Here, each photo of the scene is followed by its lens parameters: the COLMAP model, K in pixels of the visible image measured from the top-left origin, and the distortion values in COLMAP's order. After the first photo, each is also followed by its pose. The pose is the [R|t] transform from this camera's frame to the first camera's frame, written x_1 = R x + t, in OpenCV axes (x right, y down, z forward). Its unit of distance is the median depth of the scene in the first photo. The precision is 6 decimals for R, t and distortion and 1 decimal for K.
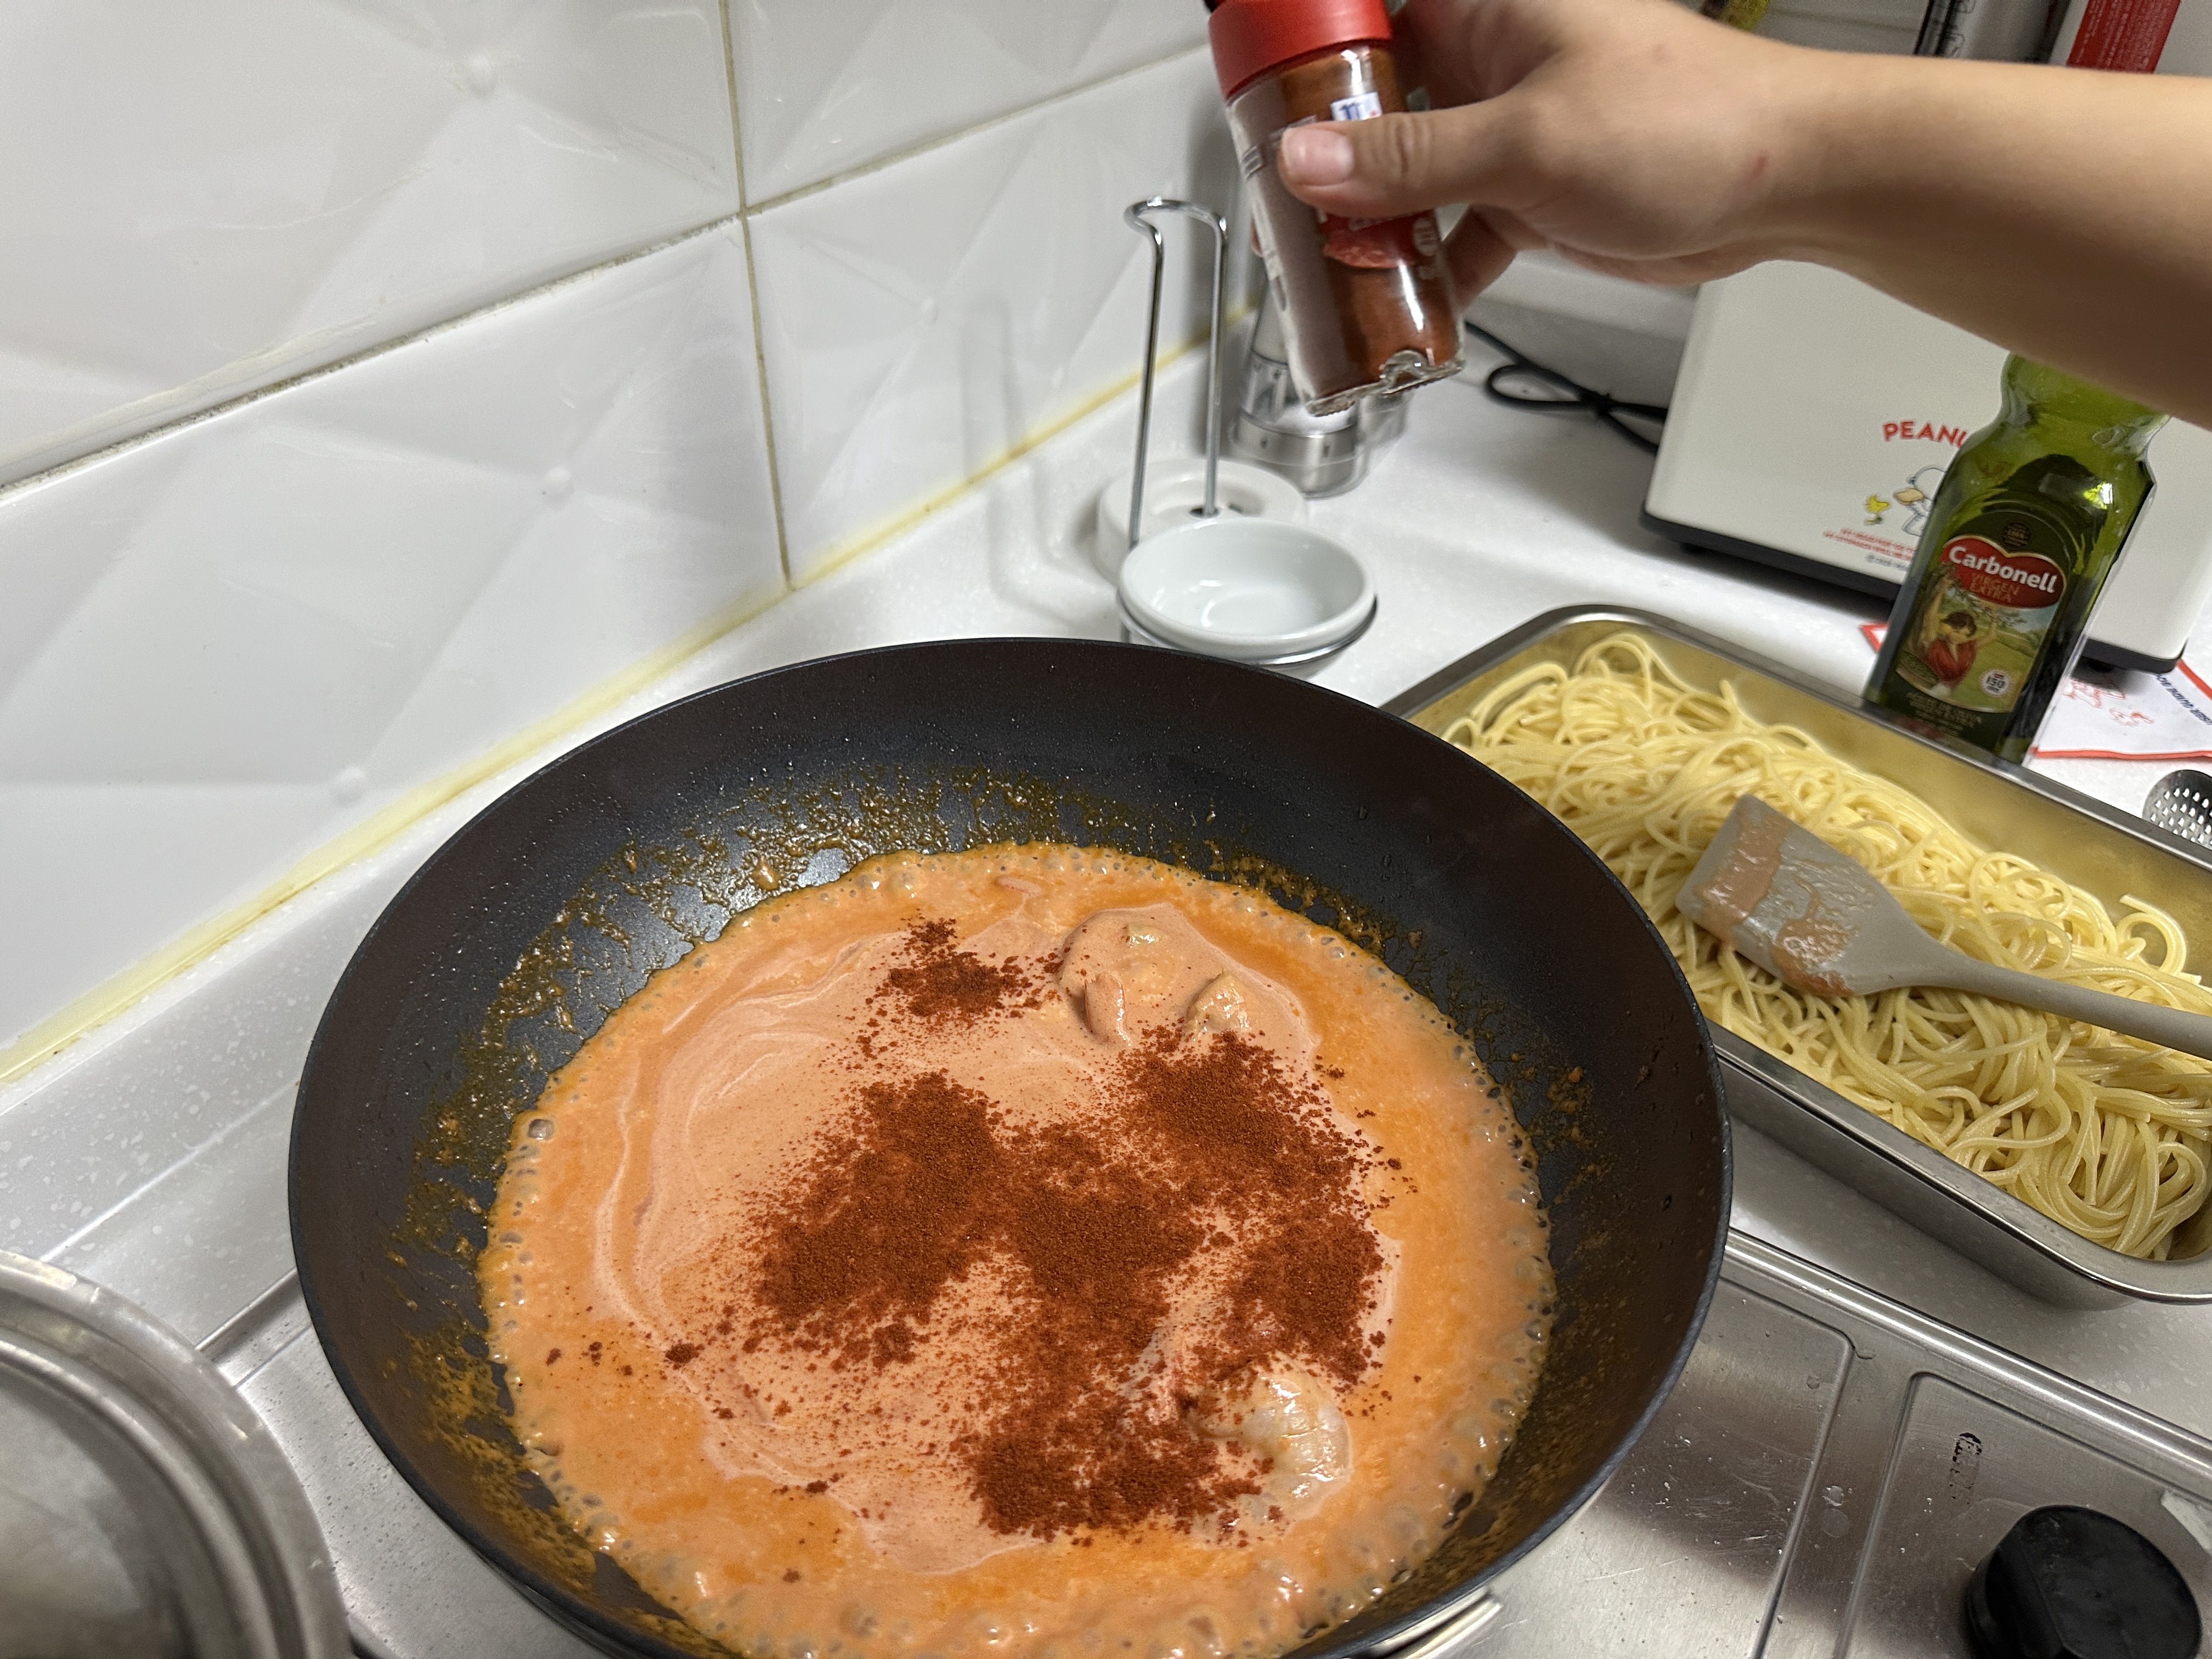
lens RADIAL K [[1575.7, 0, 1124.2], [0, 1575.7, 826.1], [0, 0, 1]] dist [0.027192, -0.034930]
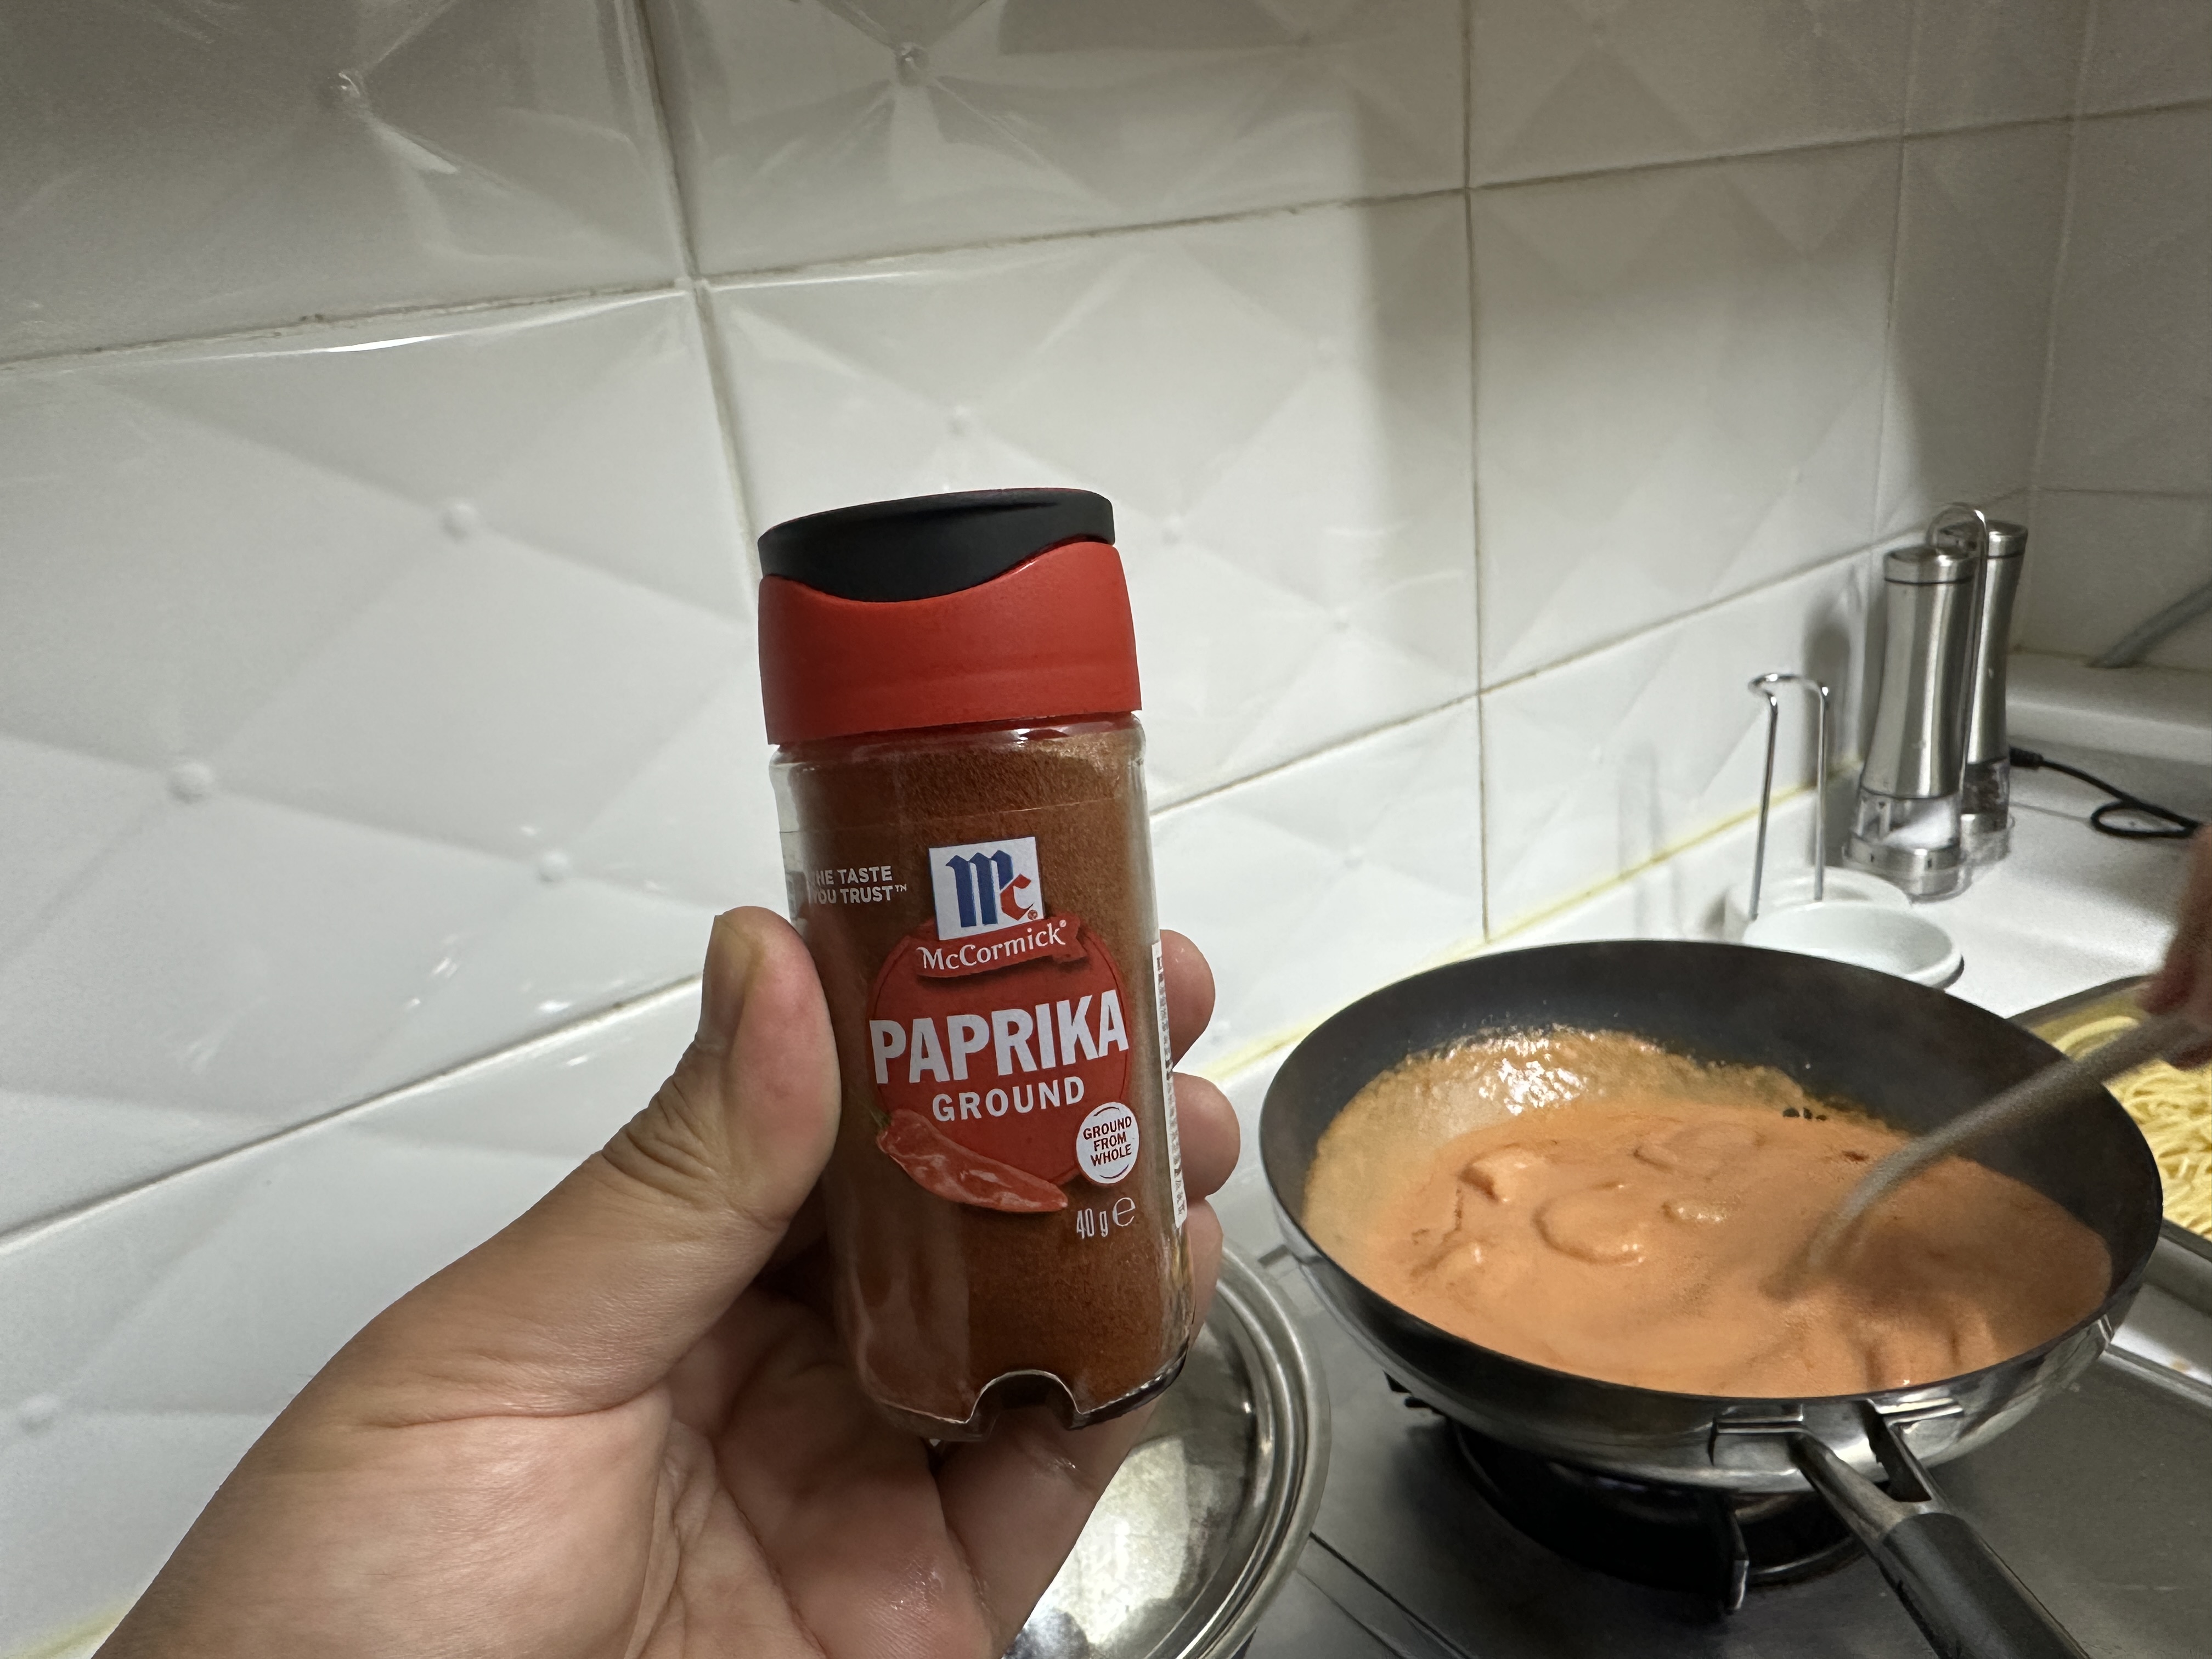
lens RADIAL K [[1575.7, 0, 1100.2], [0, 1575.7, 846.8], [0, 0, 1]] dist [0.027192, -0.034930]
pose [[0.921971, 0.003931, -0.387240, 0.011355], [-0.115015, 0.957608, -0.264117, 0.155469], [0.369786, 0.288046, 0.883339, -0.343198]]
